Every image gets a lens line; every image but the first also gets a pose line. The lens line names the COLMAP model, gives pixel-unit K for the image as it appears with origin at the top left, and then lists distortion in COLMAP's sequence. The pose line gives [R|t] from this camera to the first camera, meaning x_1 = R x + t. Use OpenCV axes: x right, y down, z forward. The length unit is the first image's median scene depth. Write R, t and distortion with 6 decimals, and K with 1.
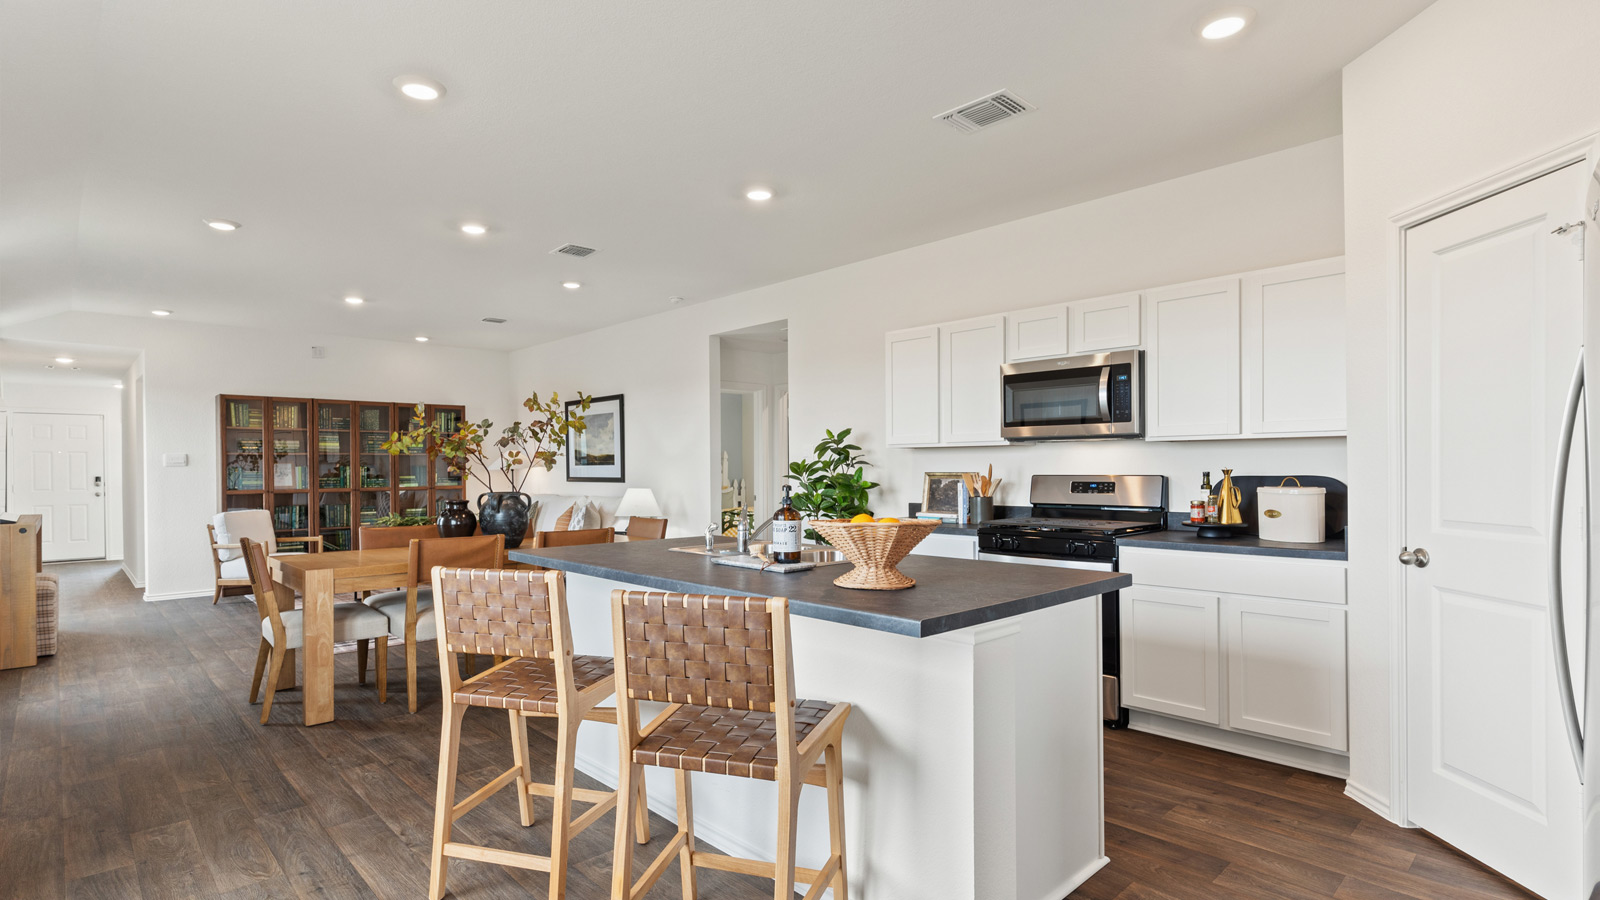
lens RADIAL K [[800.5, 0, 789.8], [0, 800.5, 462.3], [0, 0, 1]] dist [-0.000467, -0.000290]
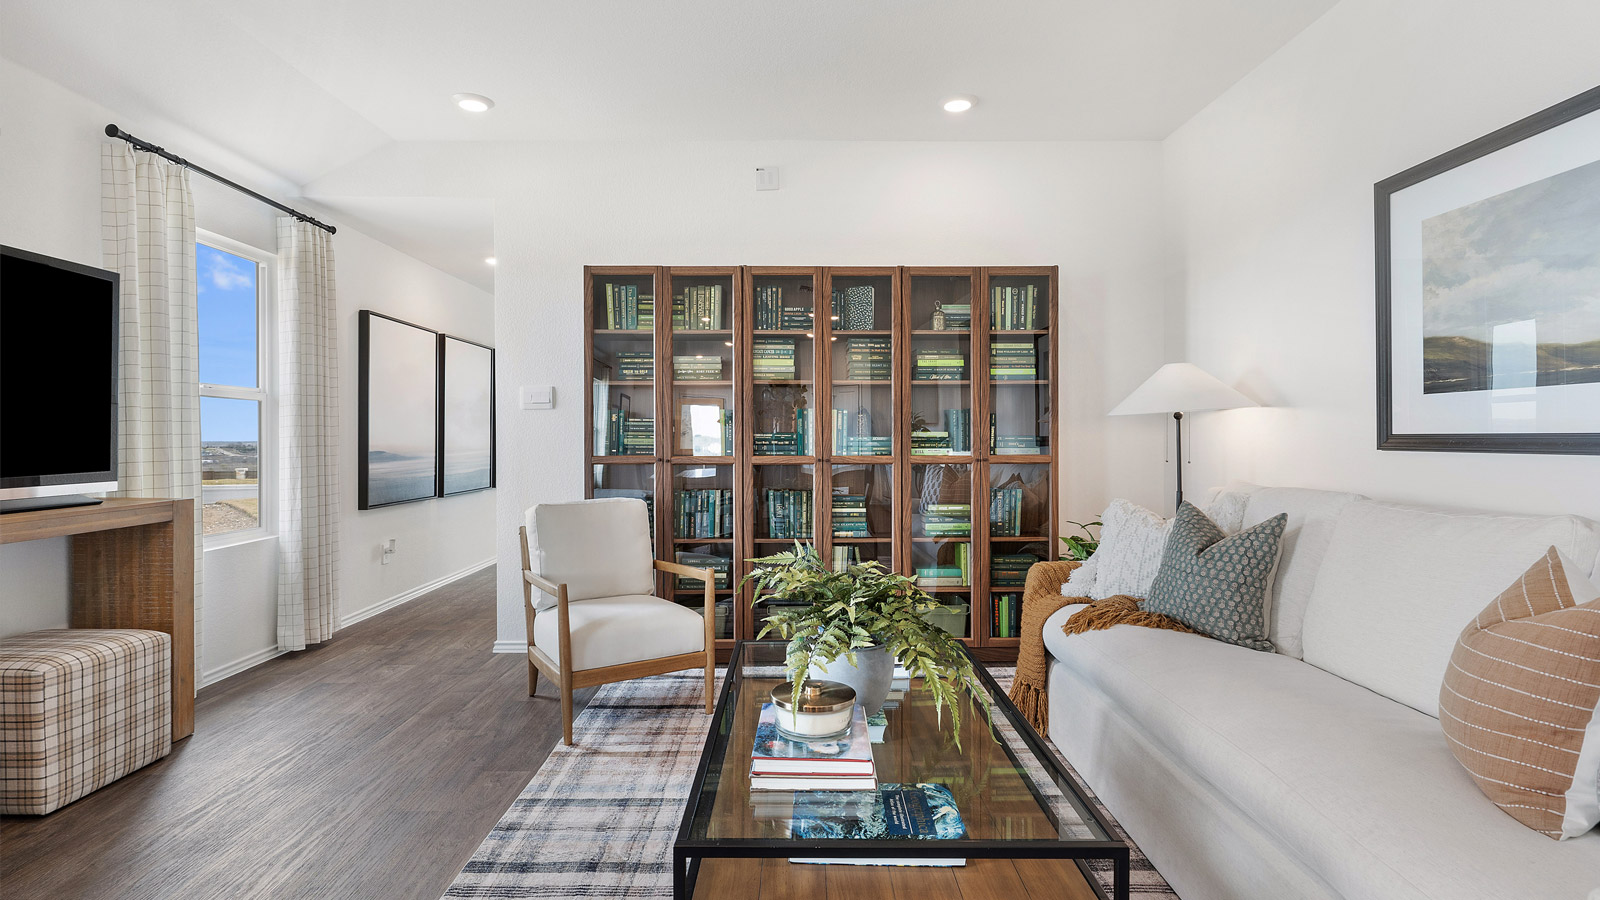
lens RADIAL K [[770.2, 0, 800.0], [0, 770.2, 450.0], [0, 0, 1]] dist [-0.000657, -0.000216]
pose [[0.743254, 0.018363, -0.668757, -0.489577], [-0.001759, 0.999673, 0.025494, 0.033512], [0.669007, -0.017772, 0.743044, 1.269145]]
